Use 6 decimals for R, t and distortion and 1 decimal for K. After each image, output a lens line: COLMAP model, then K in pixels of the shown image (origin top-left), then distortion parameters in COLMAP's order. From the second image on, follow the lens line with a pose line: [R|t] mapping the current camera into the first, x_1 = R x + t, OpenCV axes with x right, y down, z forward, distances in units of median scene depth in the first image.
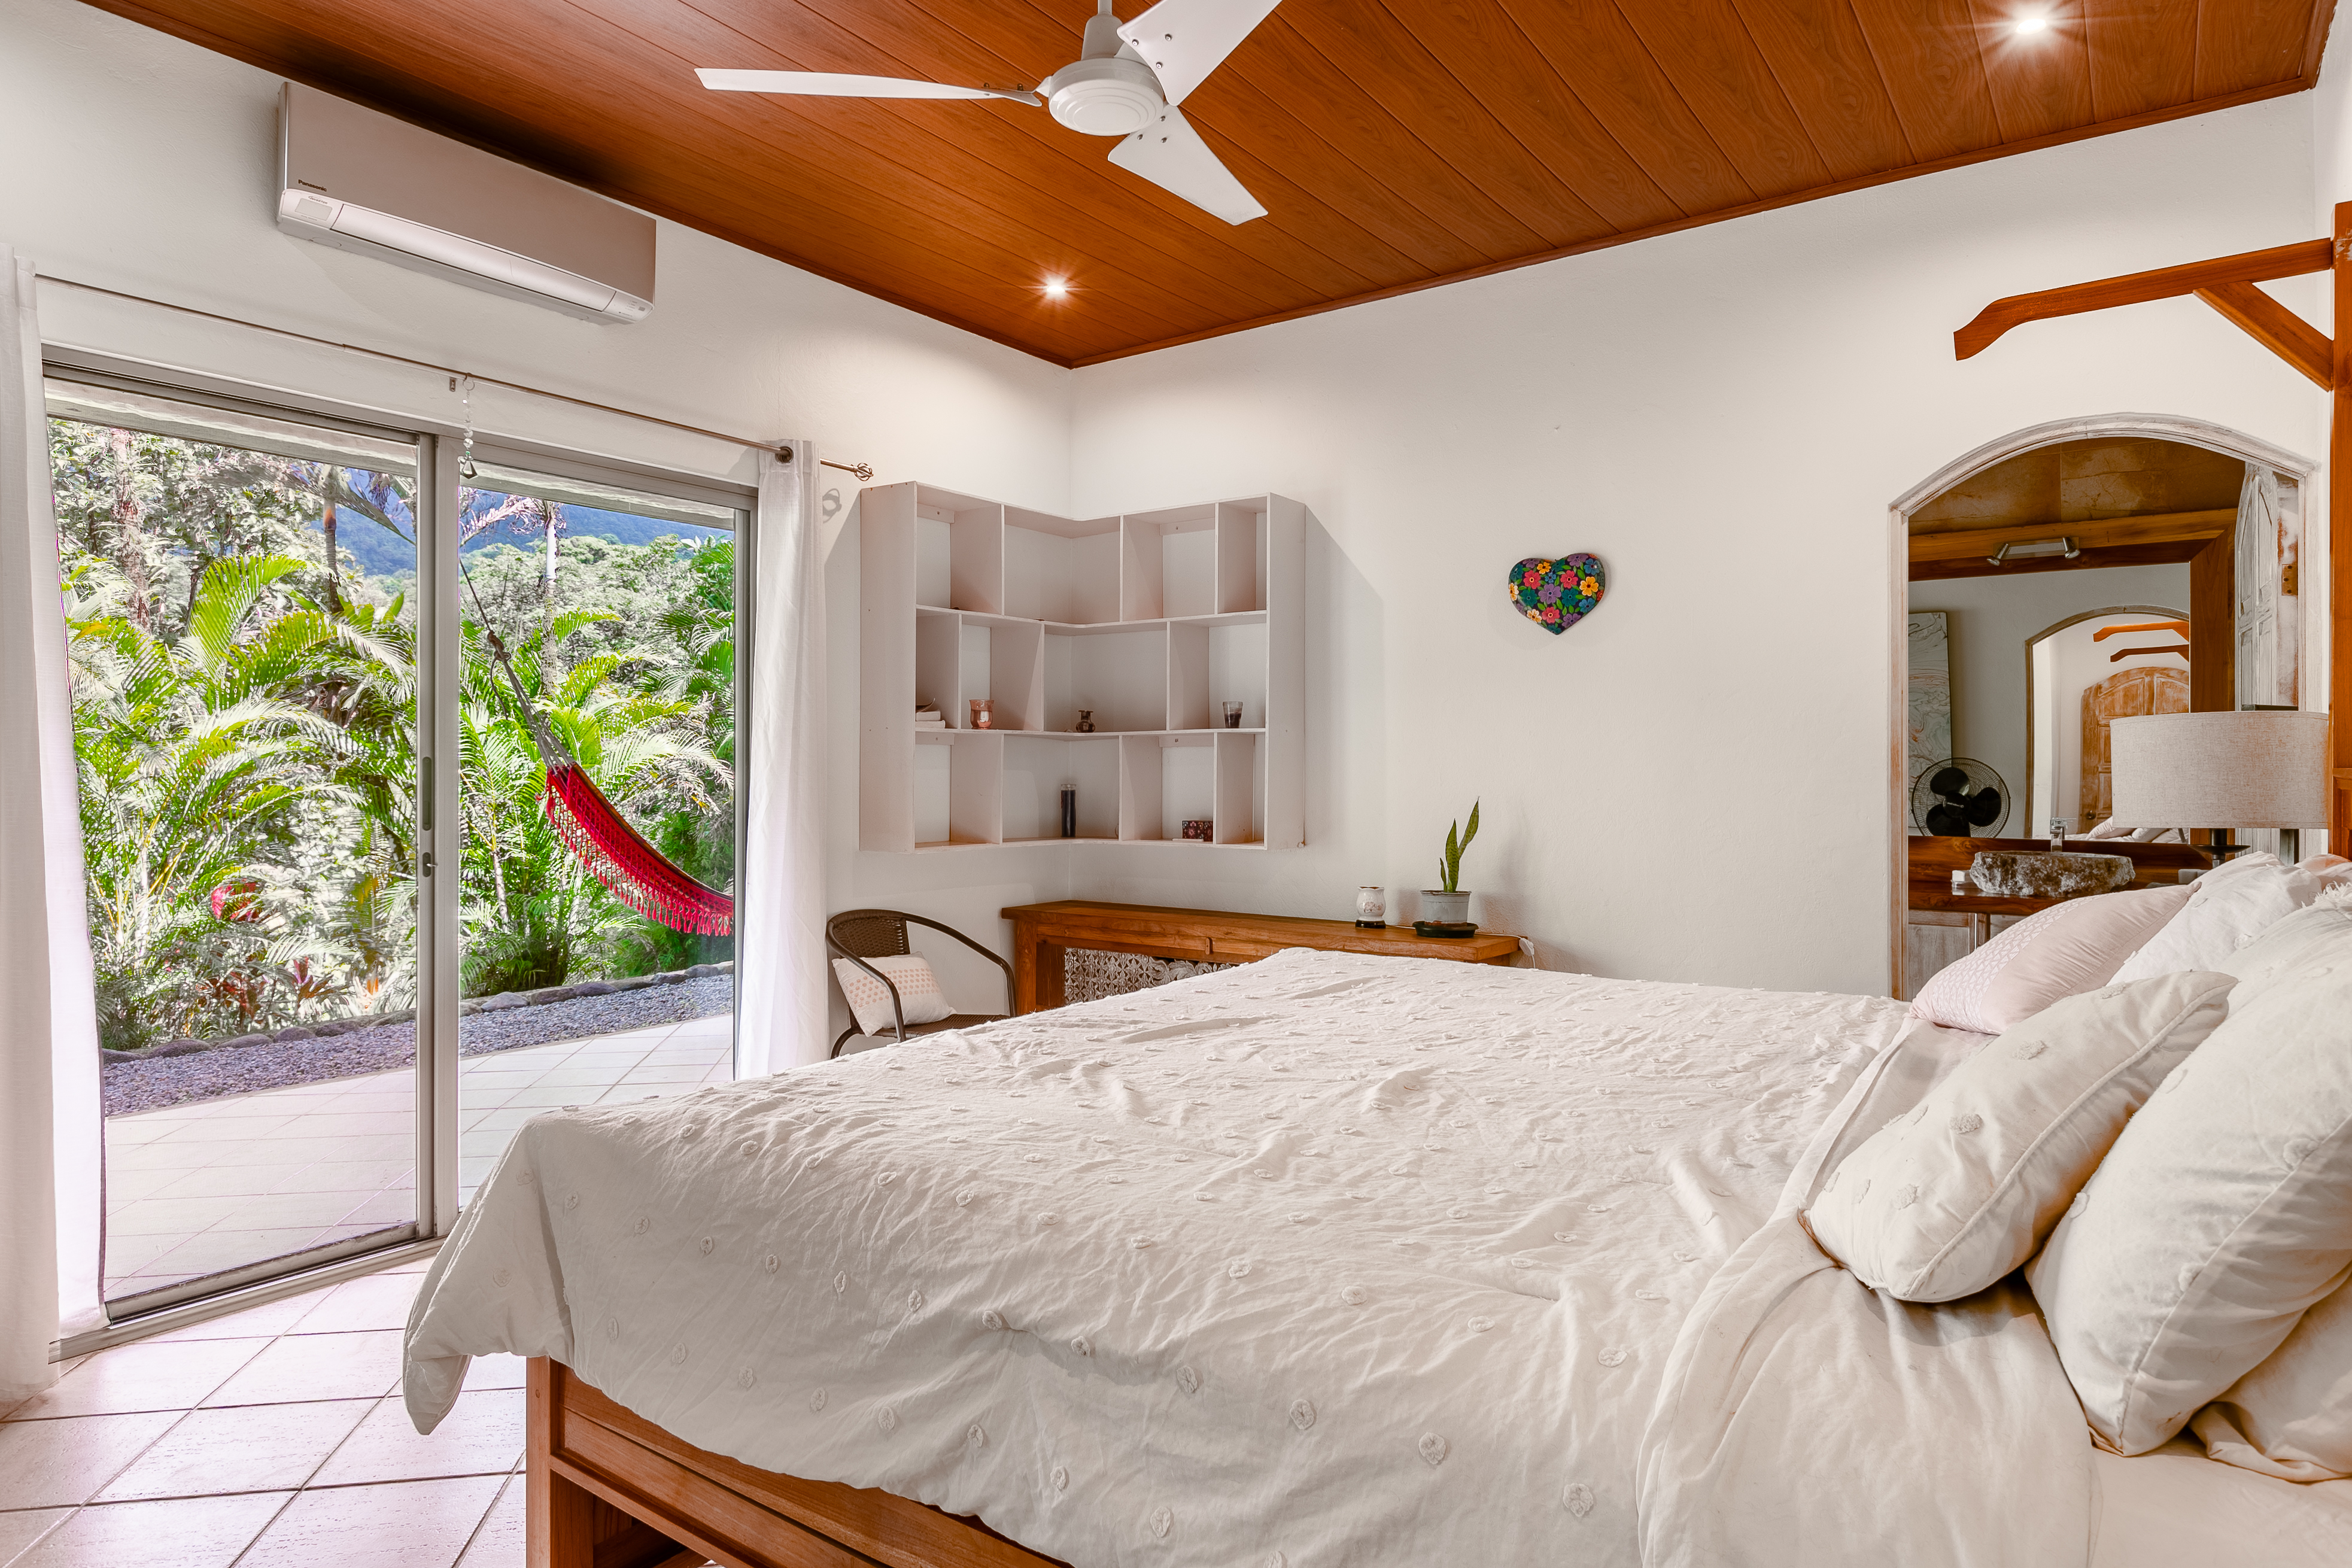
lens RADIAL K [[1368.0, 0, 1179.2], [0, 1368.0, 758.0], [0, 0, 1]] dist [-0.001868, 0.000425]
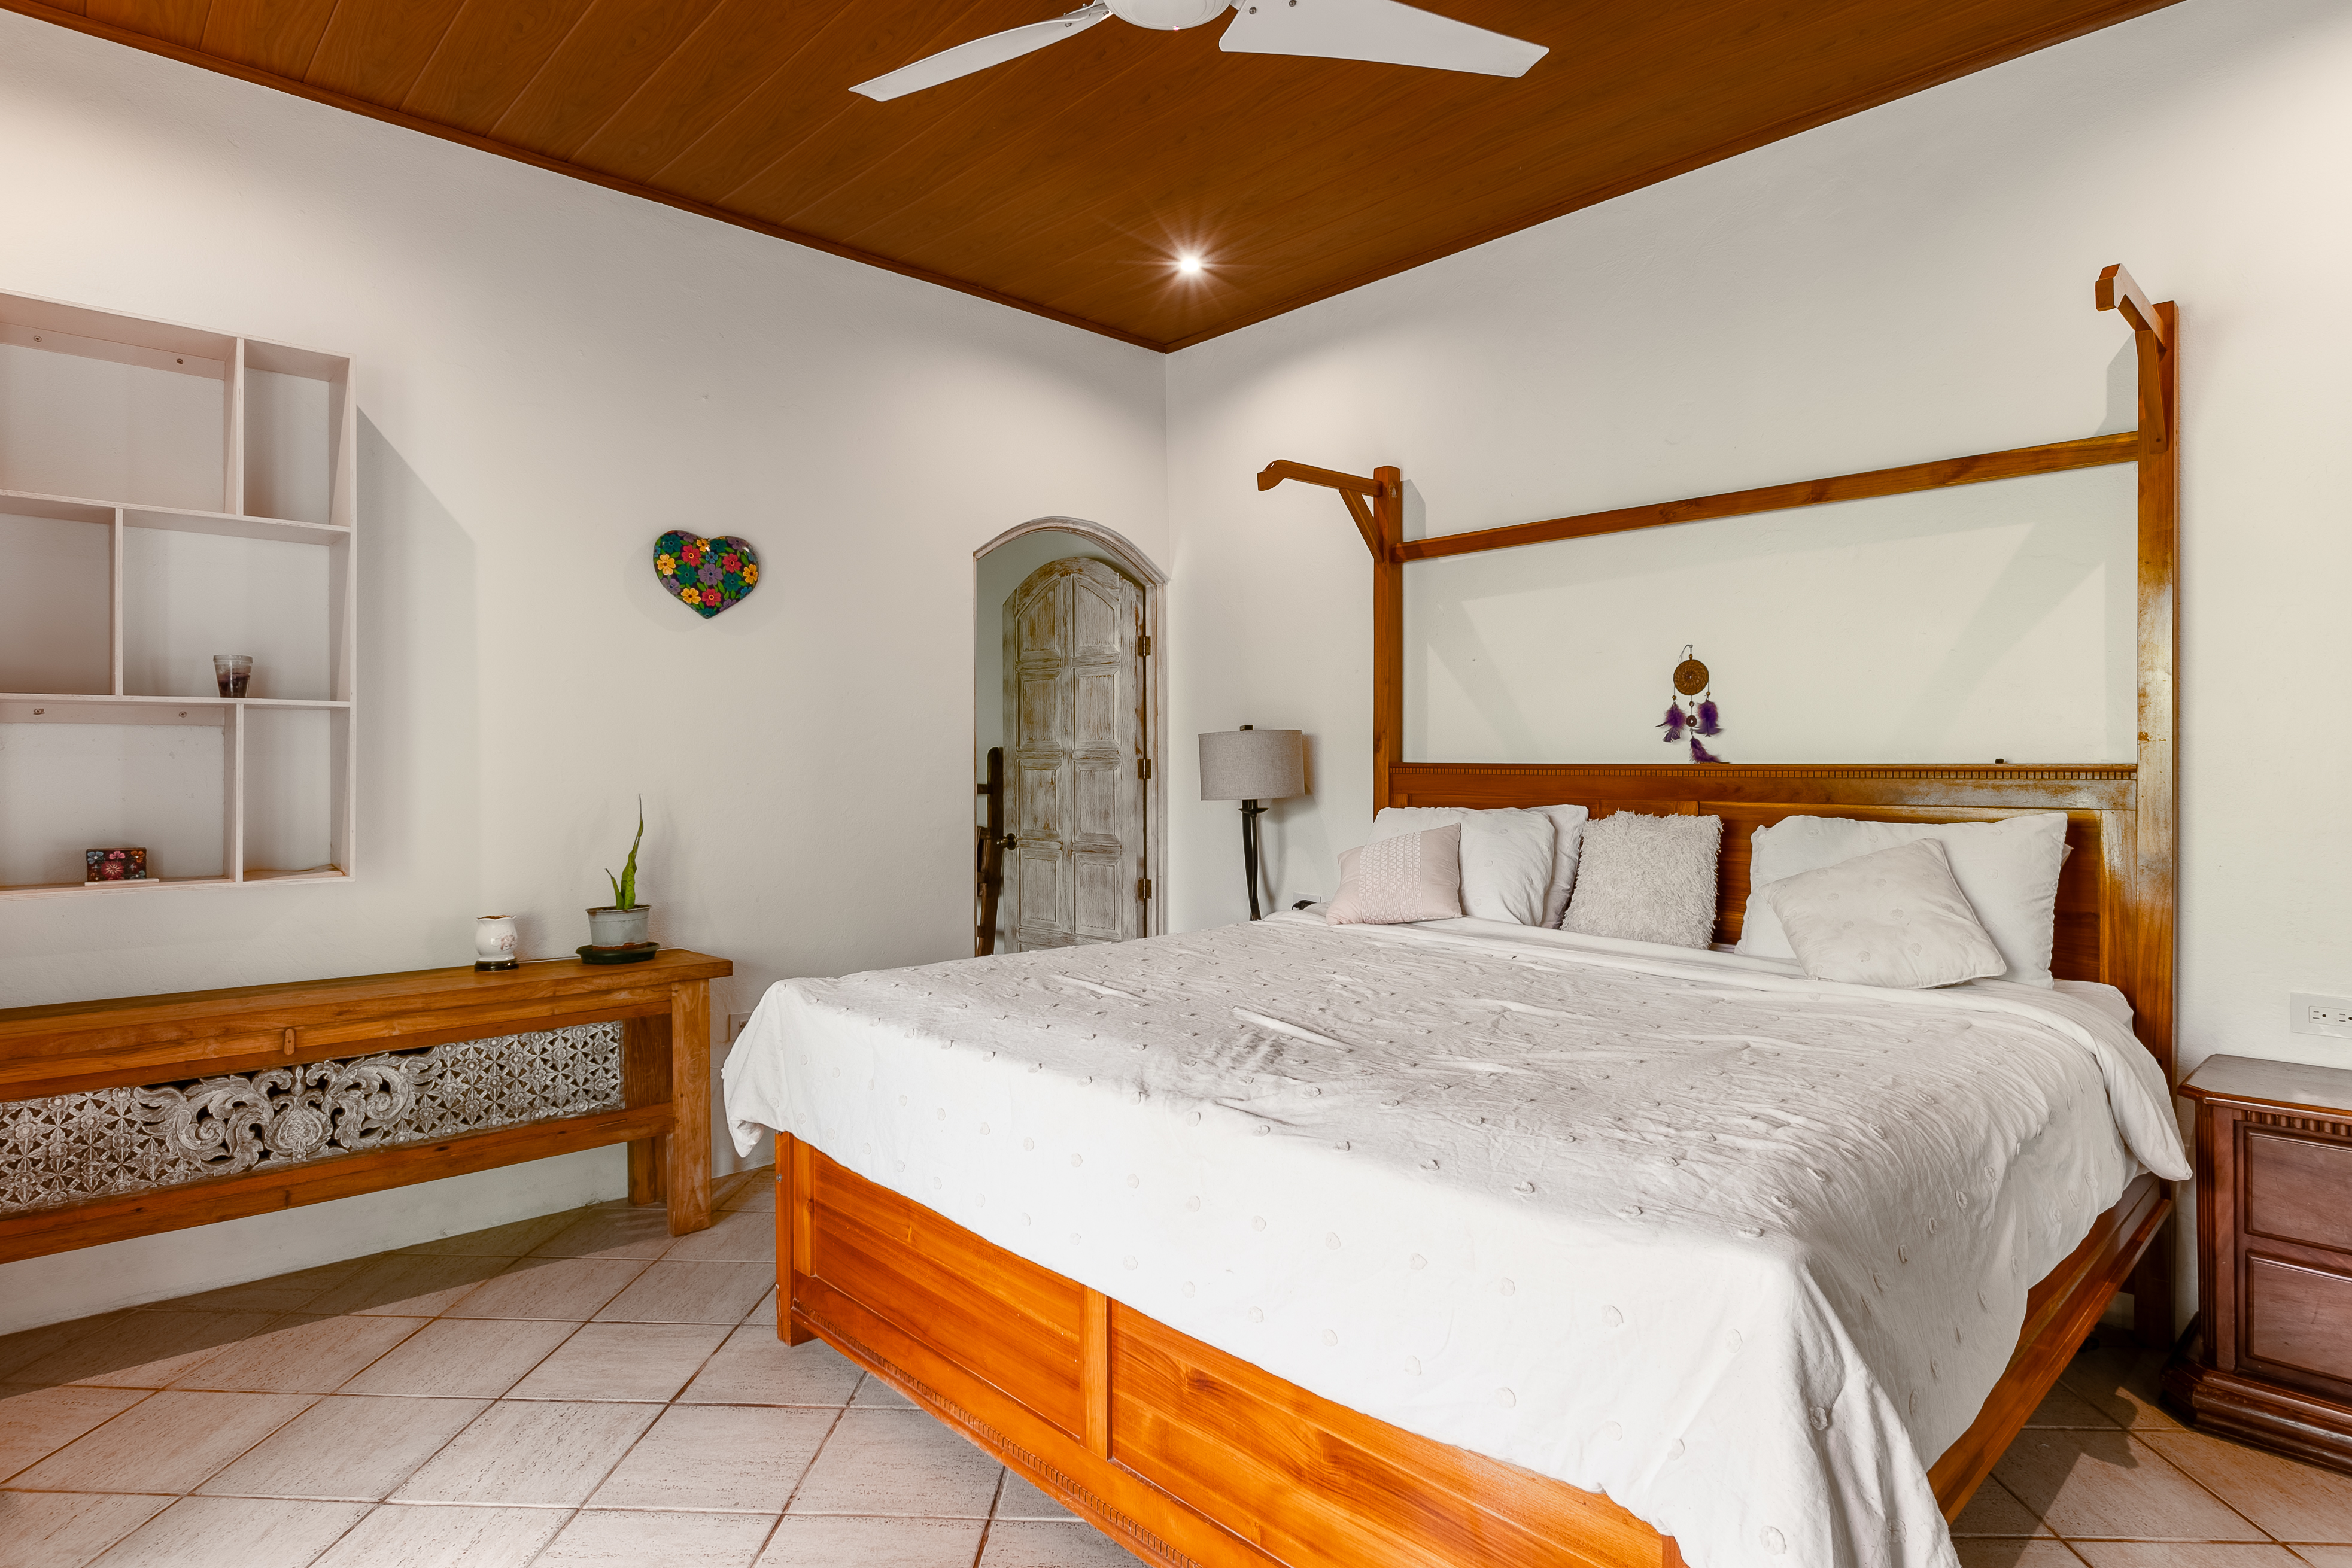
lens RADIAL K [[1276.8, 0, 1177.5], [0, 1276.8, 755.7], [0, 0, 1]] dist [0.000515, 0.000042]
pose [[0.185904, 0.007004, 0.982543, -0.520546], [-0.009336, 0.999942, -0.005362, 0.005004], [-0.982524, -0.008176, 0.185959, 0.522718]]
